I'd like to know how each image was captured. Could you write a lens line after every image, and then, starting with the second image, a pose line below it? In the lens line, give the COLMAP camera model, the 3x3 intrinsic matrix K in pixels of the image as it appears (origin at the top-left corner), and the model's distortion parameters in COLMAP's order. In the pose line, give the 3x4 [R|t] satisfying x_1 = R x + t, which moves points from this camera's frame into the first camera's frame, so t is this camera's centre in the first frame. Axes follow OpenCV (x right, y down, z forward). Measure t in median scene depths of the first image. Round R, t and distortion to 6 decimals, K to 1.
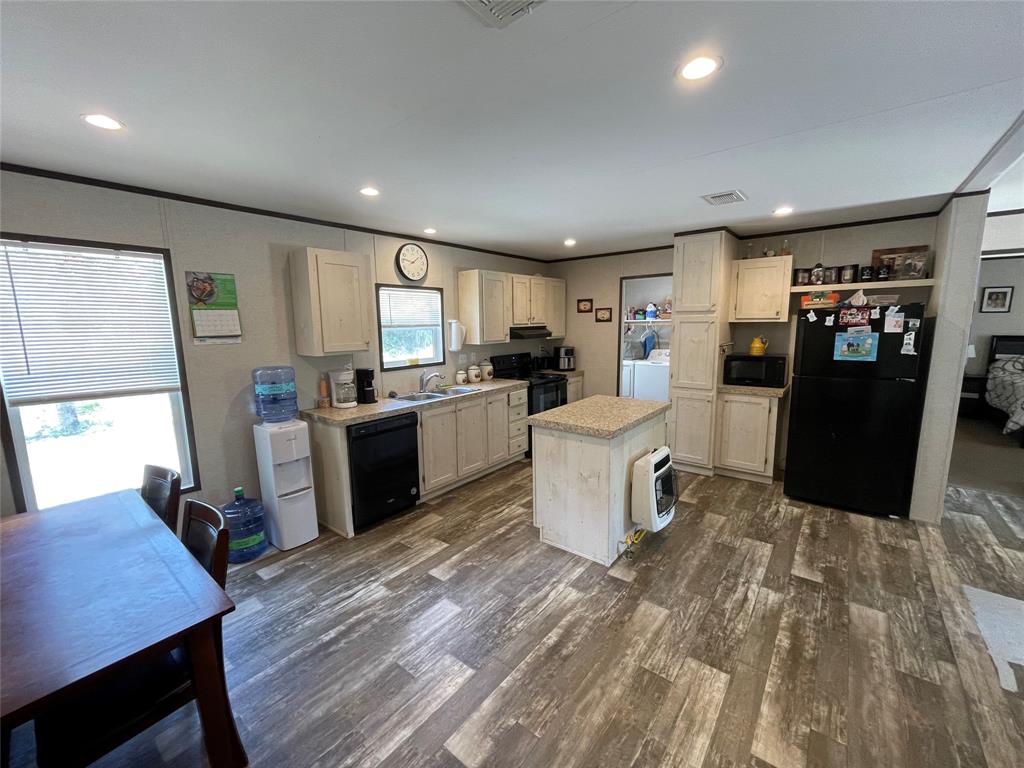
lens RADIAL K [[414.5, 0, 506.7], [0, 414.5, 382.2], [0, 0, 1]] dist [-0.003209, -0.000219]
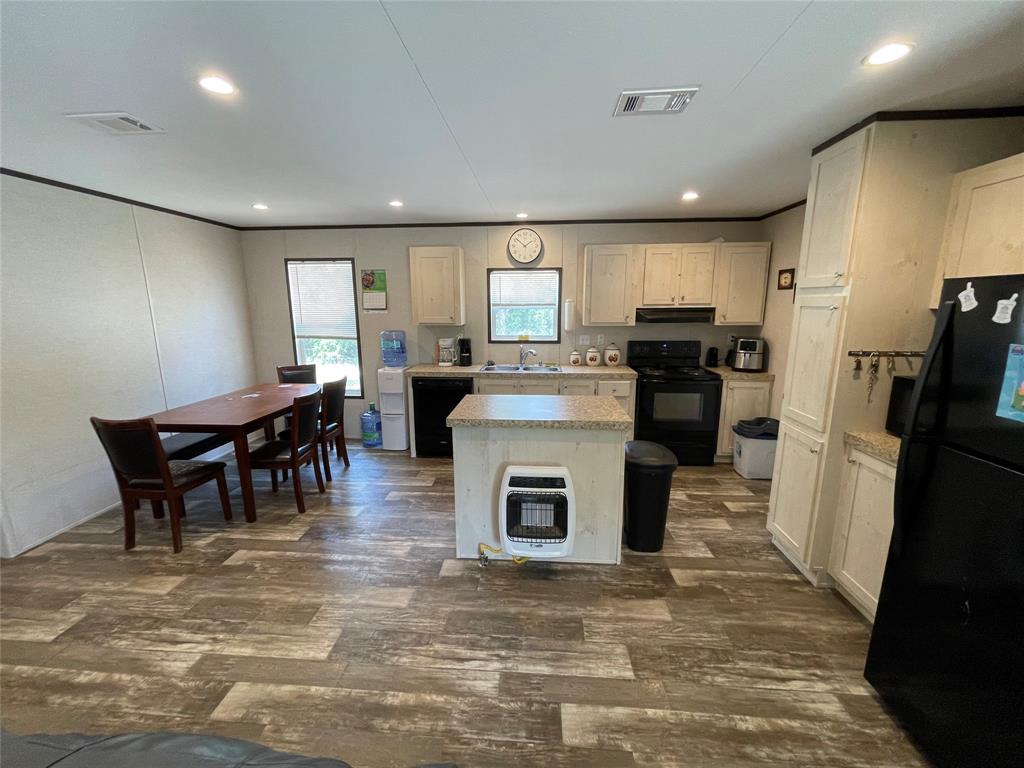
lens RADIAL K [[414.5, 0, 509.5], [0, 414.5, 379.7], [0, 0, 1]] dist [-0.003209, -0.000219]
pose [[0.571614, 0.163664, -0.804035, 0.783640], [-0.123496, 0.985903, 0.112886, -0.069336], [0.811176, 0.034767, 0.583767, 0.394269]]
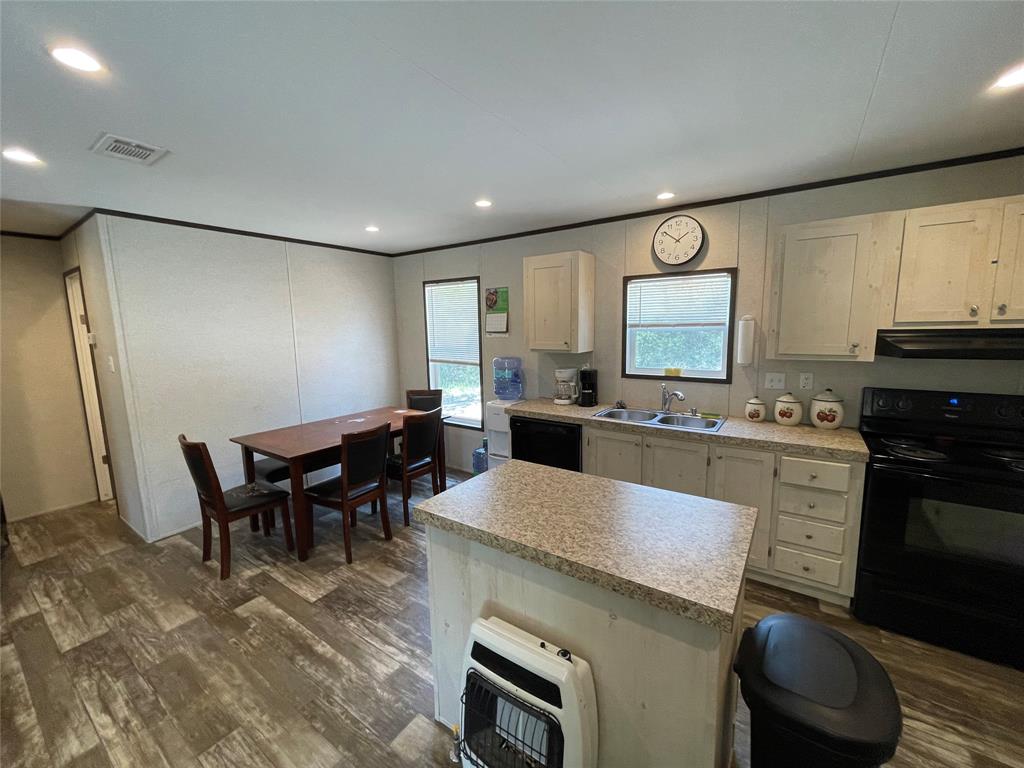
lens RADIAL K [[414.5, 0, 509.5], [0, 414.5, 383.5], [0, 0, 1]] dist [-0.003209, -0.000219]
pose [[0.077523, 0.154159, -0.985000, 0.606435], [-0.126624, 0.981495, 0.143645, -0.119583], [0.988917, 0.113589, 0.095608, 0.752187]]
